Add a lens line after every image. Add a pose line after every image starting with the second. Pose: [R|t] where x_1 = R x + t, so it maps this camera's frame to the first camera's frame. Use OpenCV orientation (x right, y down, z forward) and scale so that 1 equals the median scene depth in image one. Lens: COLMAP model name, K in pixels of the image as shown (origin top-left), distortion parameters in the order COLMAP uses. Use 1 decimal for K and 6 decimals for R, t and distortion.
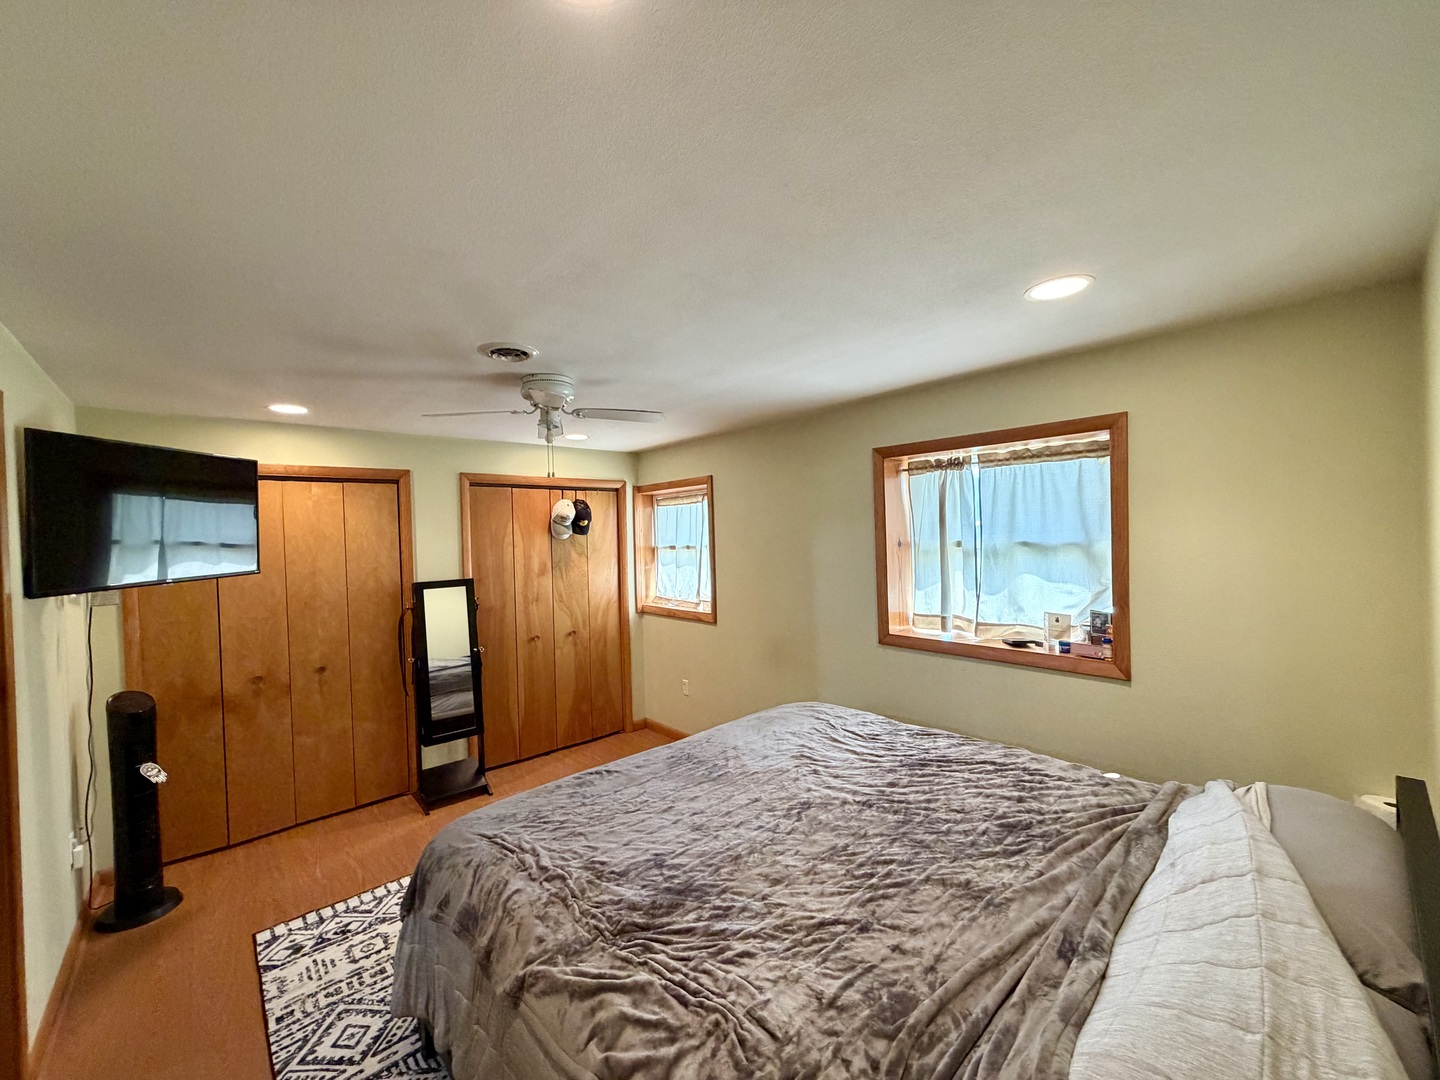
lens RADIAL K [[573.6, 0, 711.8], [0, 573.6, 540.8], [0, 0, 1]] dist [0.001302, 0.000124]
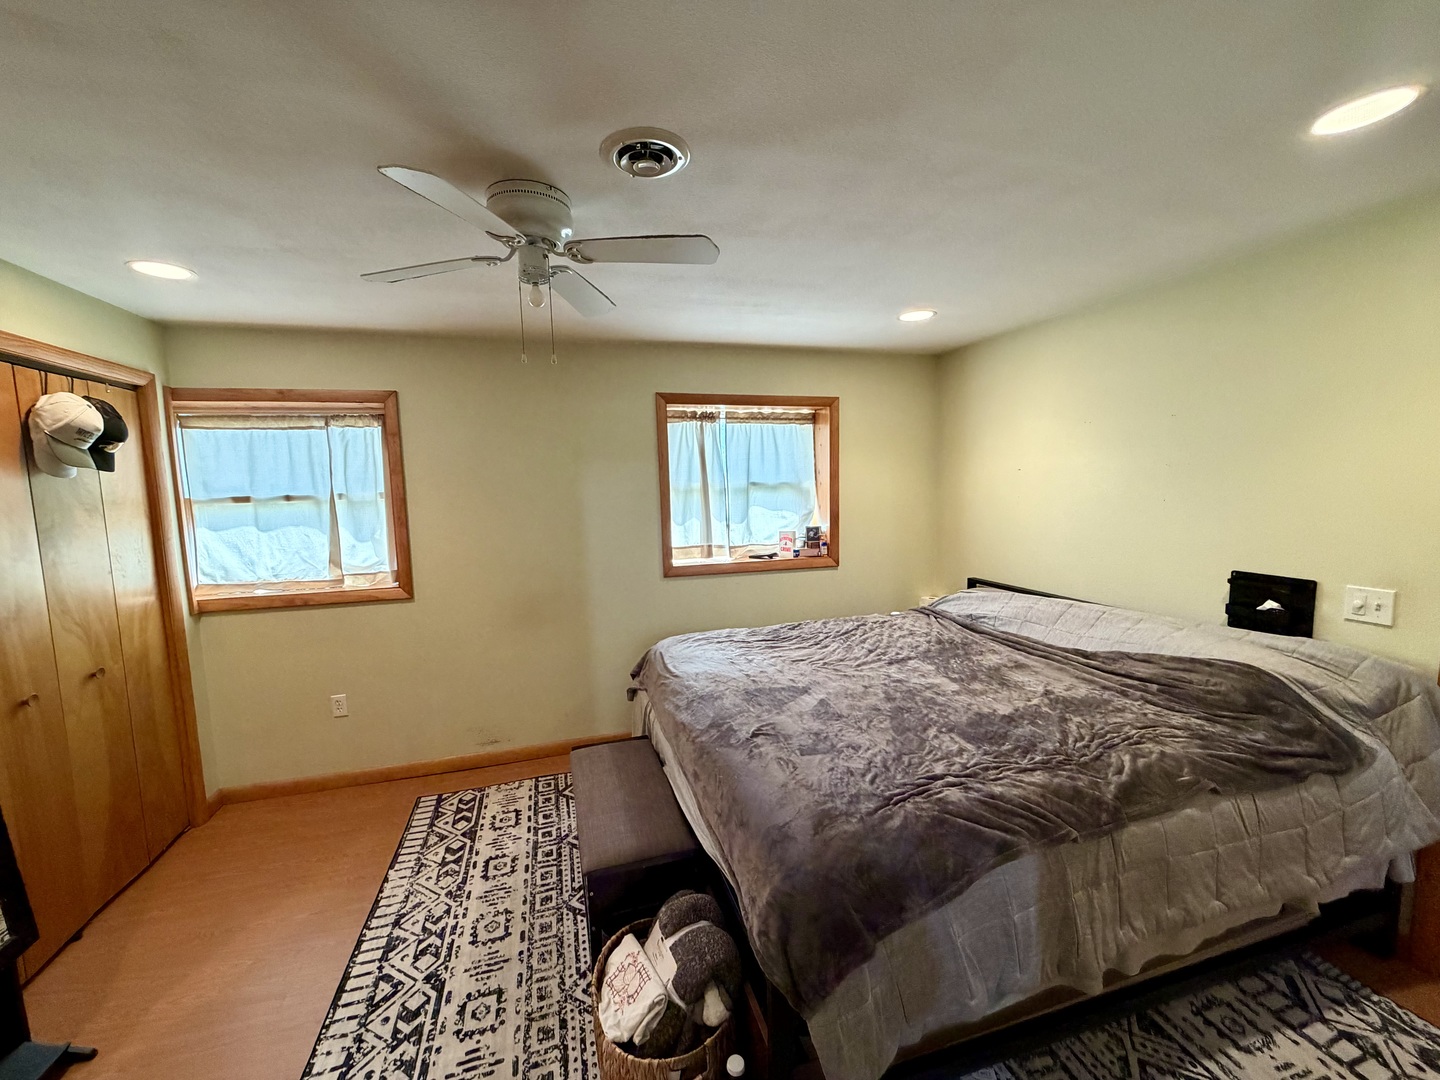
lens RADIAL K [[573.6, 0, 711.8], [0, 573.6, 540.8], [0, 0, 1]] dist [0.001302, 0.000124]
pose [[0.429756, -0.074494, 0.899867, -0.687301], [0.021685, 0.997155, 0.072192, 0.038008], [-0.902684, -0.011511, 0.430149, 0.492939]]
